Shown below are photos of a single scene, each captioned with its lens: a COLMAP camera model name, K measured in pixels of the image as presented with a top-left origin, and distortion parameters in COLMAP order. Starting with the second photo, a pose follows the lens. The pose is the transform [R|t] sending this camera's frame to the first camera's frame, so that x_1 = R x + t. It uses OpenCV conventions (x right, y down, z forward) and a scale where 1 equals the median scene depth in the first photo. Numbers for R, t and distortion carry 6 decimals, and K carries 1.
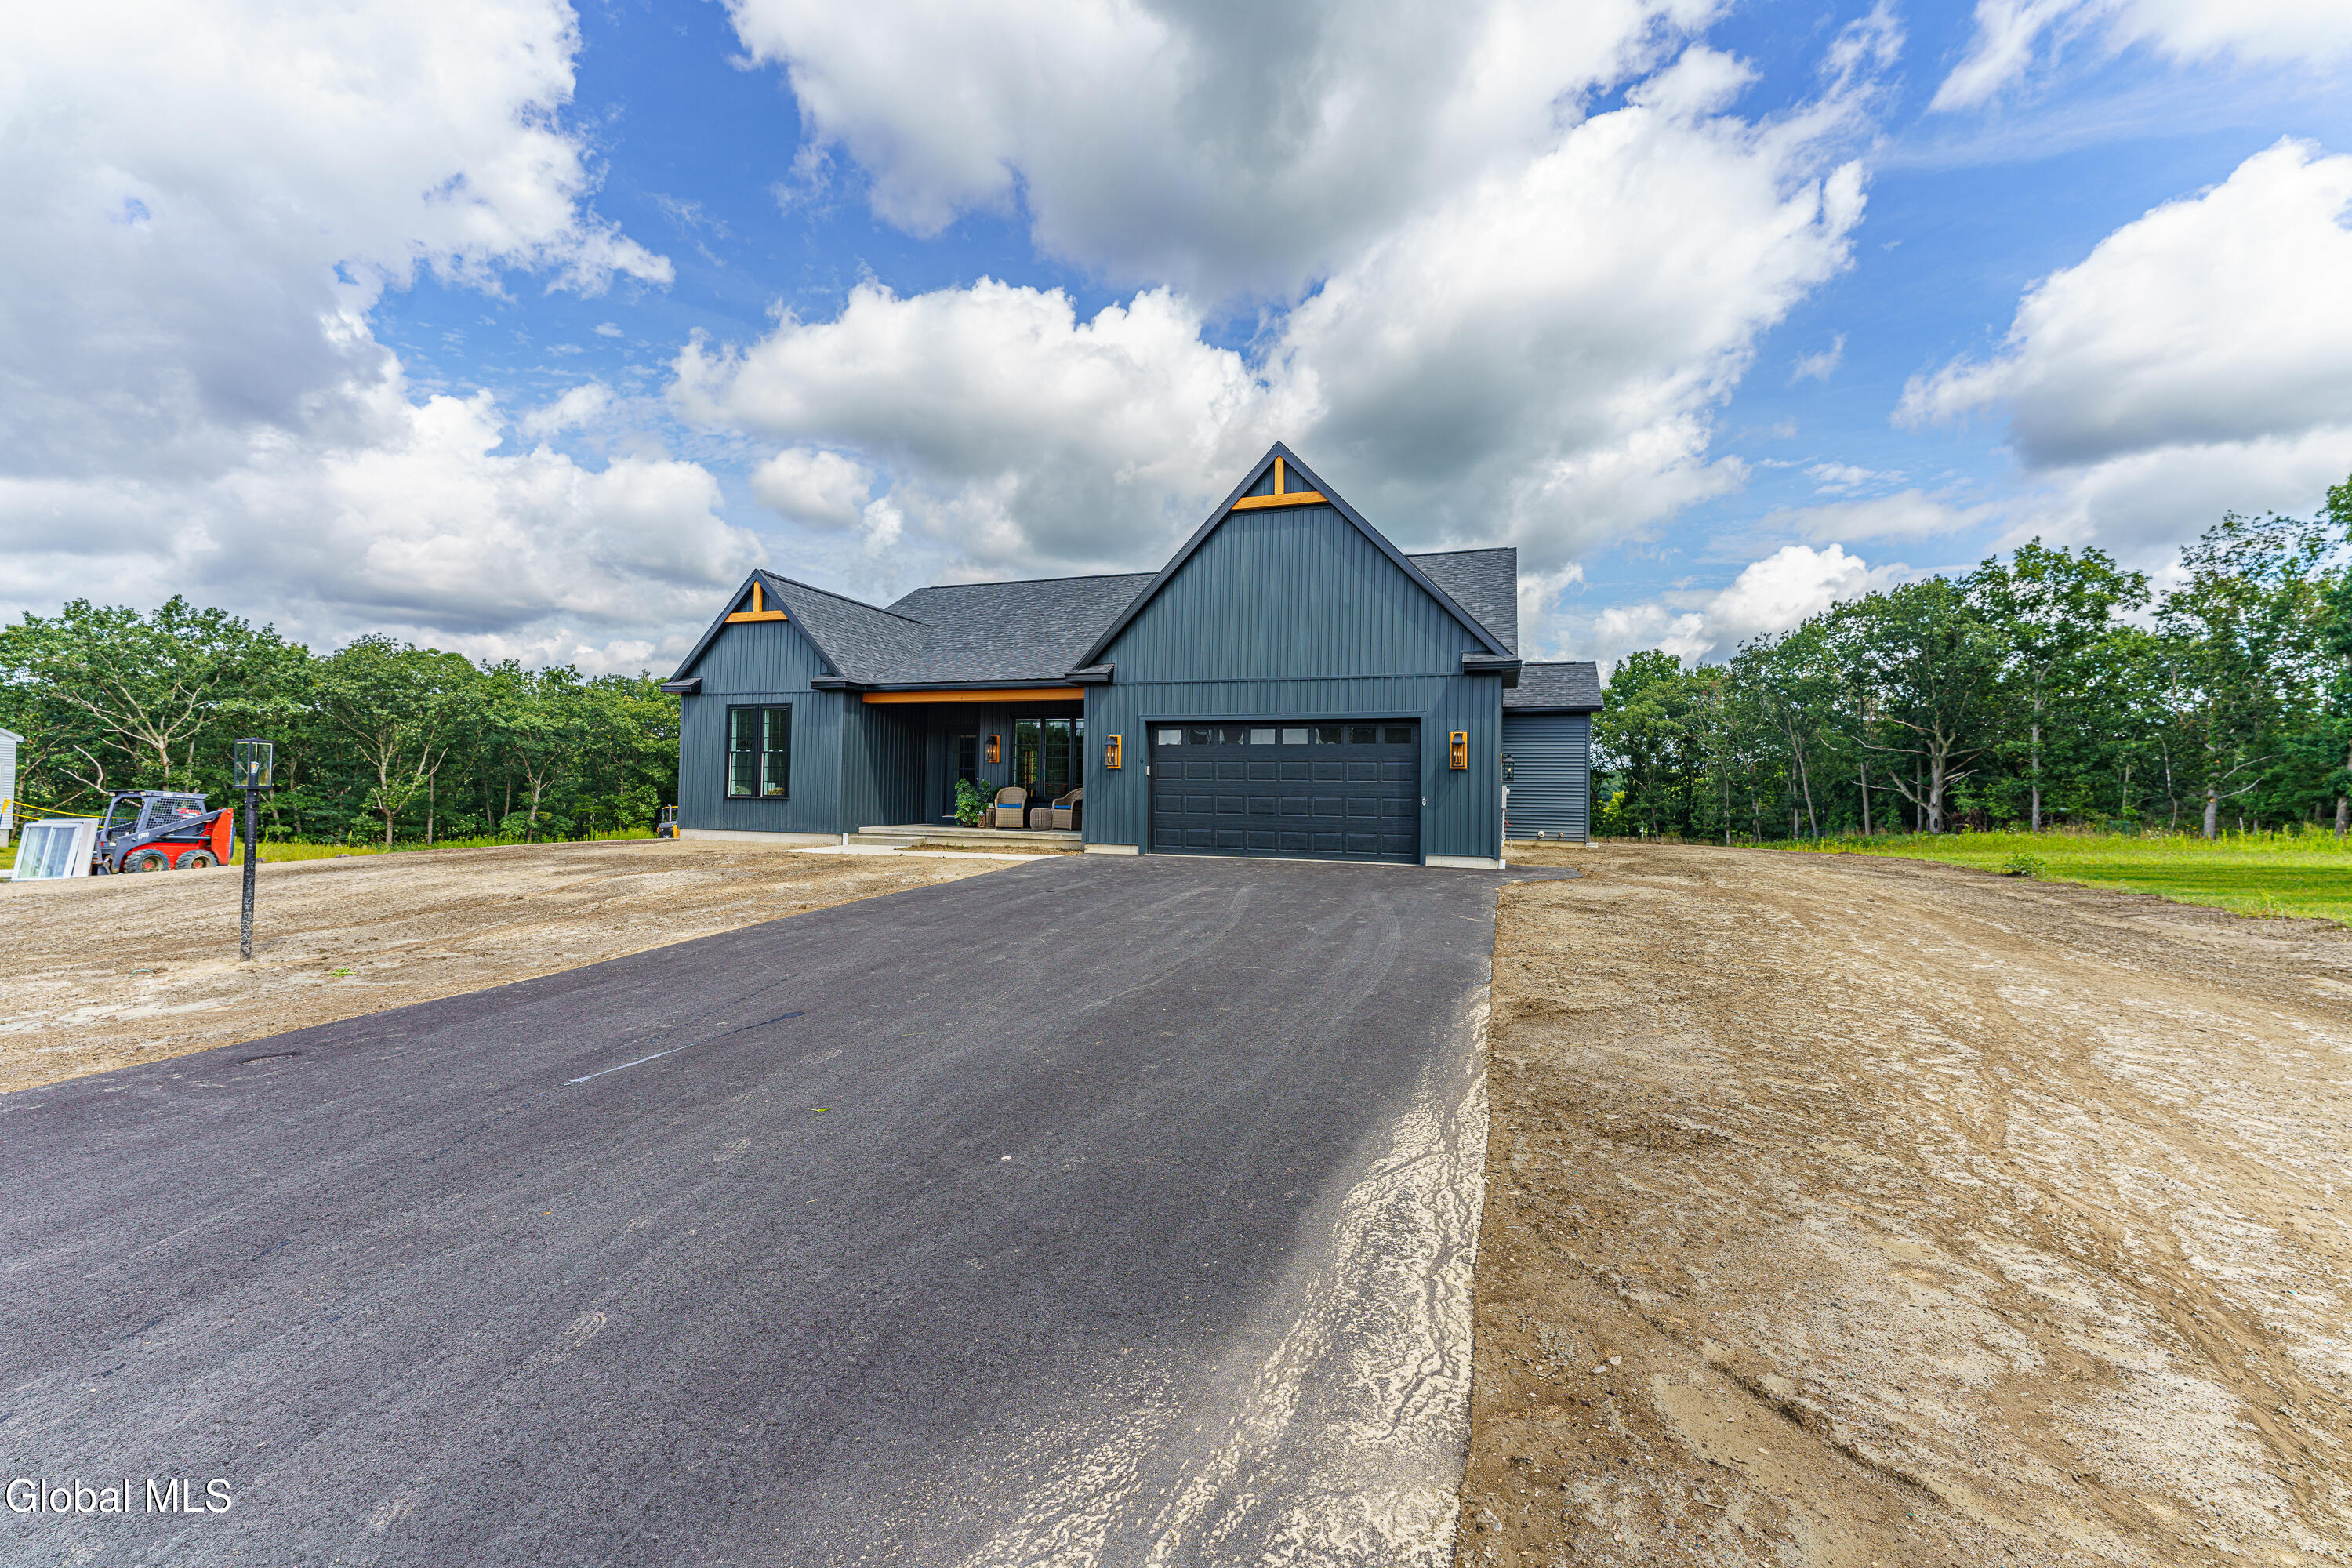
lens RADIAL K [[936.7, 0, 1173.8], [0, 936.7, 779.3], [0, 0, 1]] dist [0.000400, 0.000241]
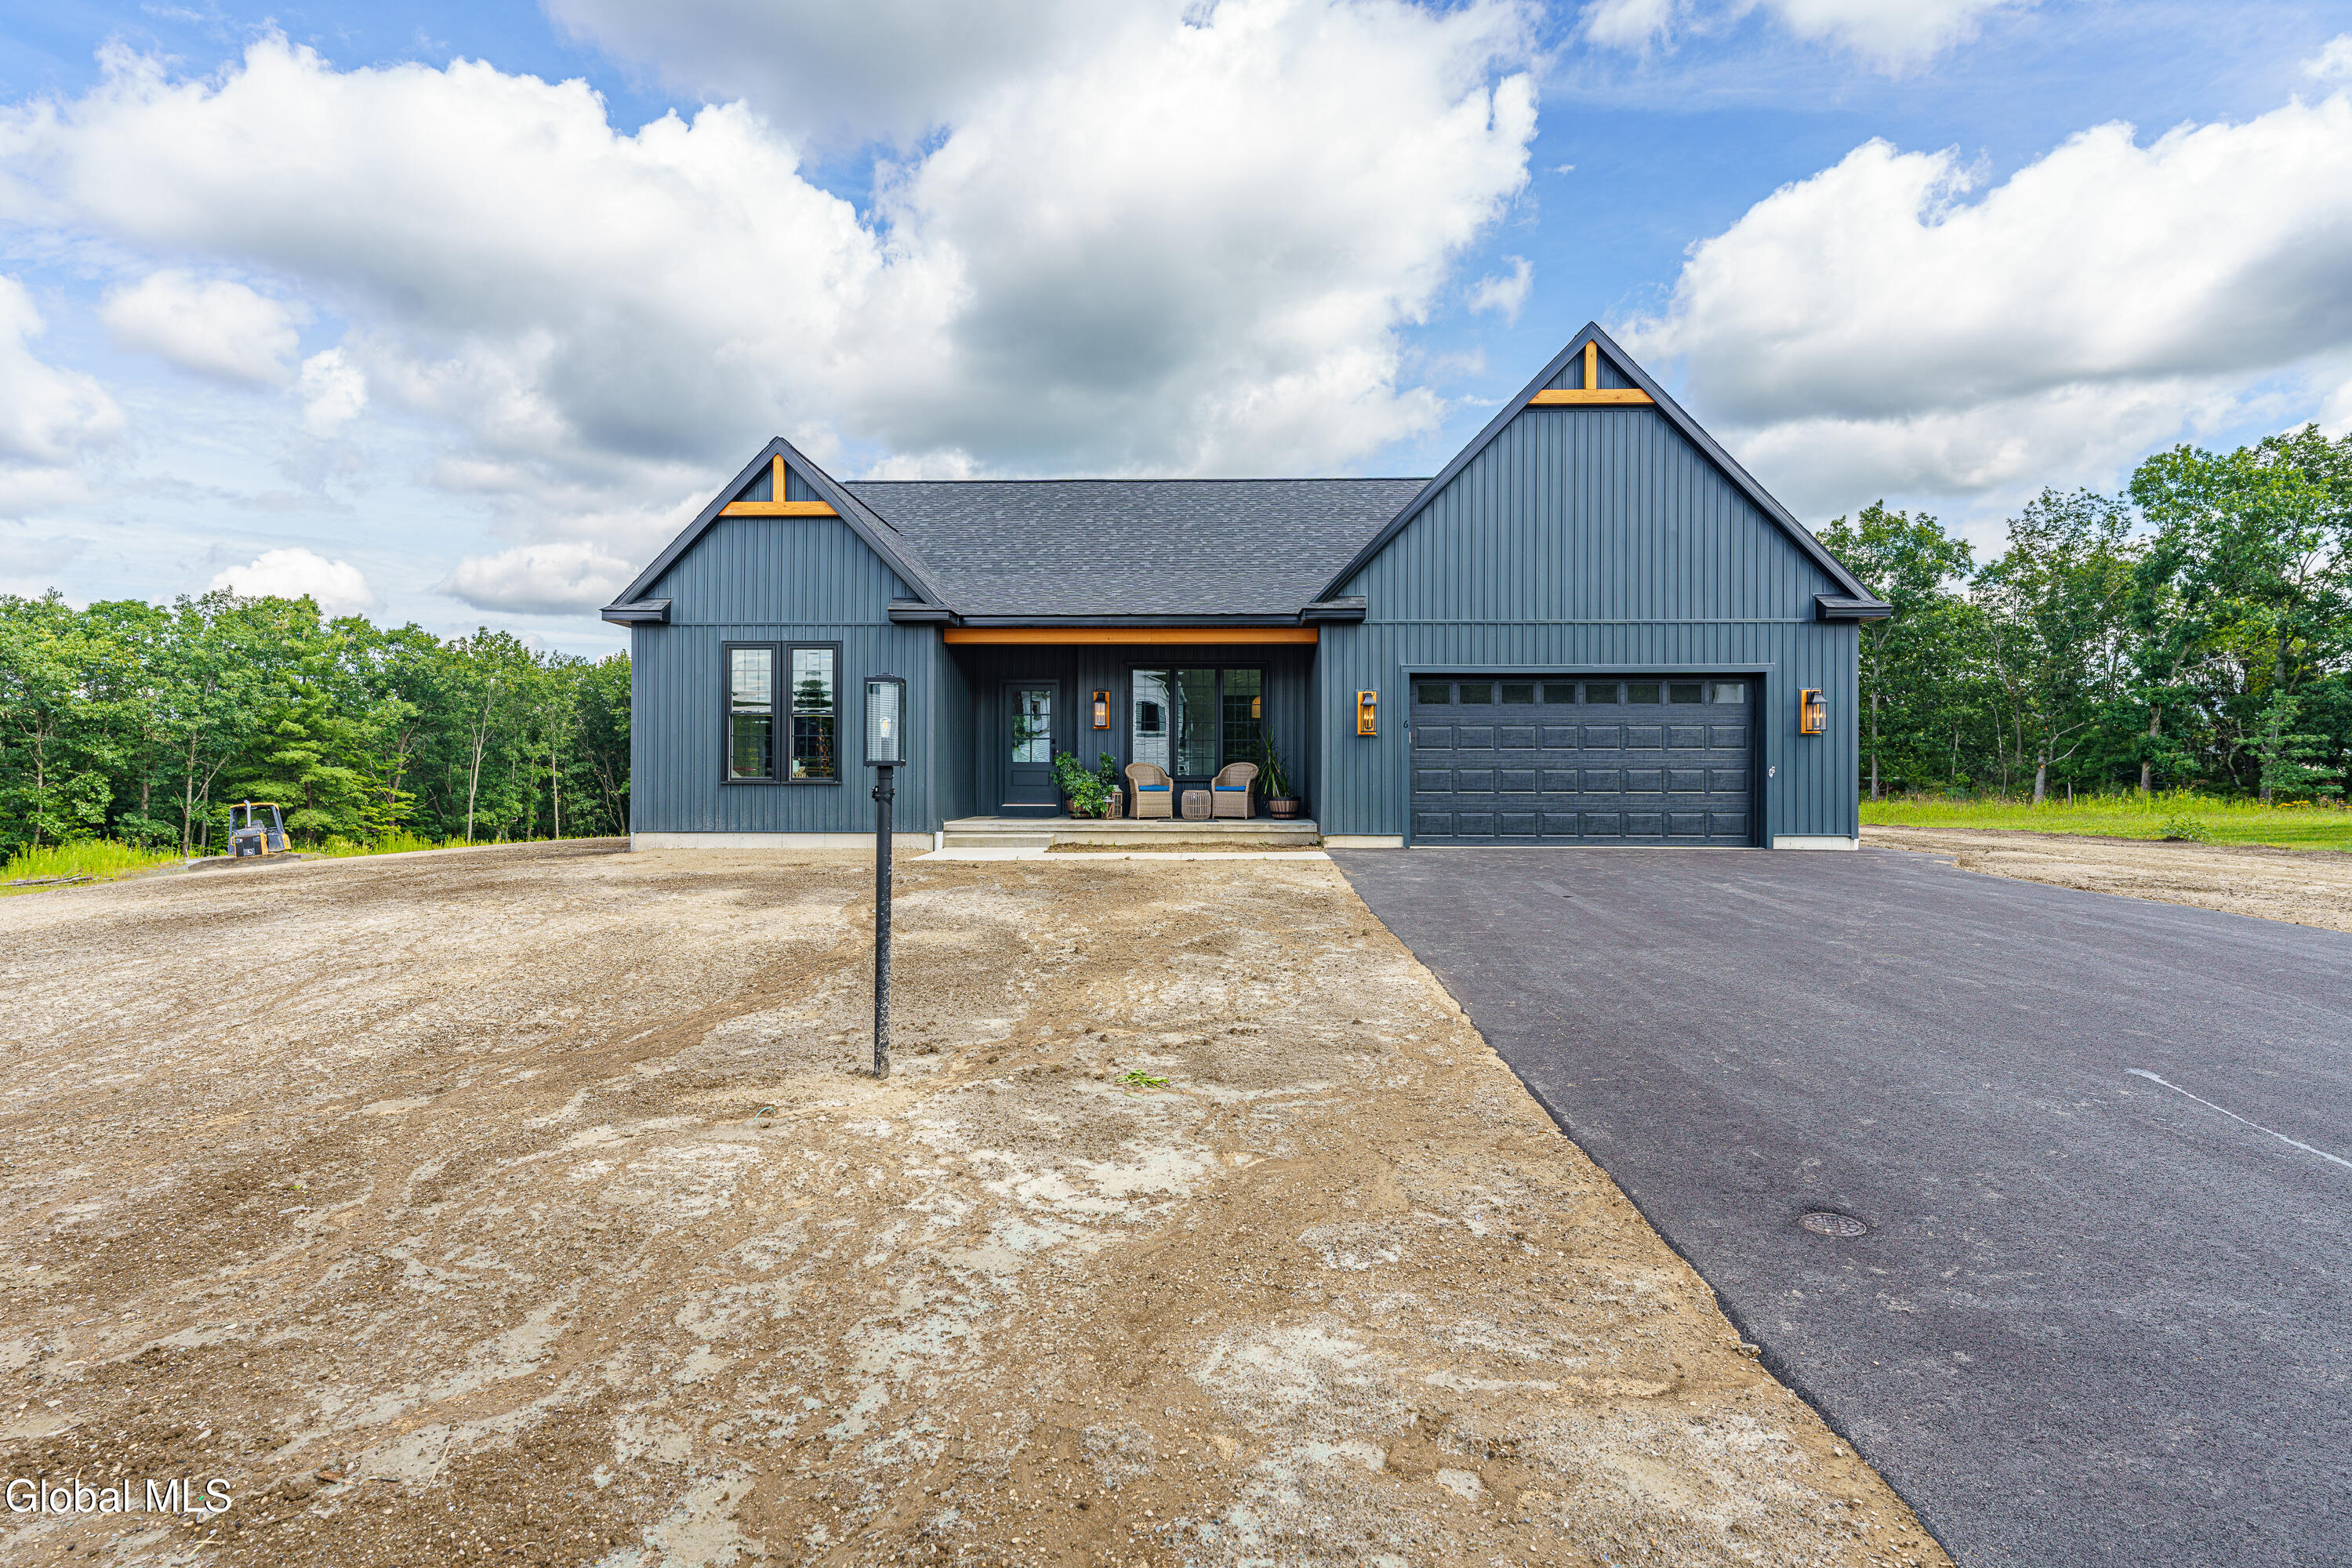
lens RADIAL K [[1170.3, 0, 1176.0], [0, 1170.3, 784.0], [0, 0, 1]] dist [0.002107, 0.000270]
pose [[0.953908, -0.015821, 0.299682, -0.427831], [0.008632, 0.999643, 0.025301, 0.002308], [-0.299975, -0.021548, 0.953704, 0.122446]]
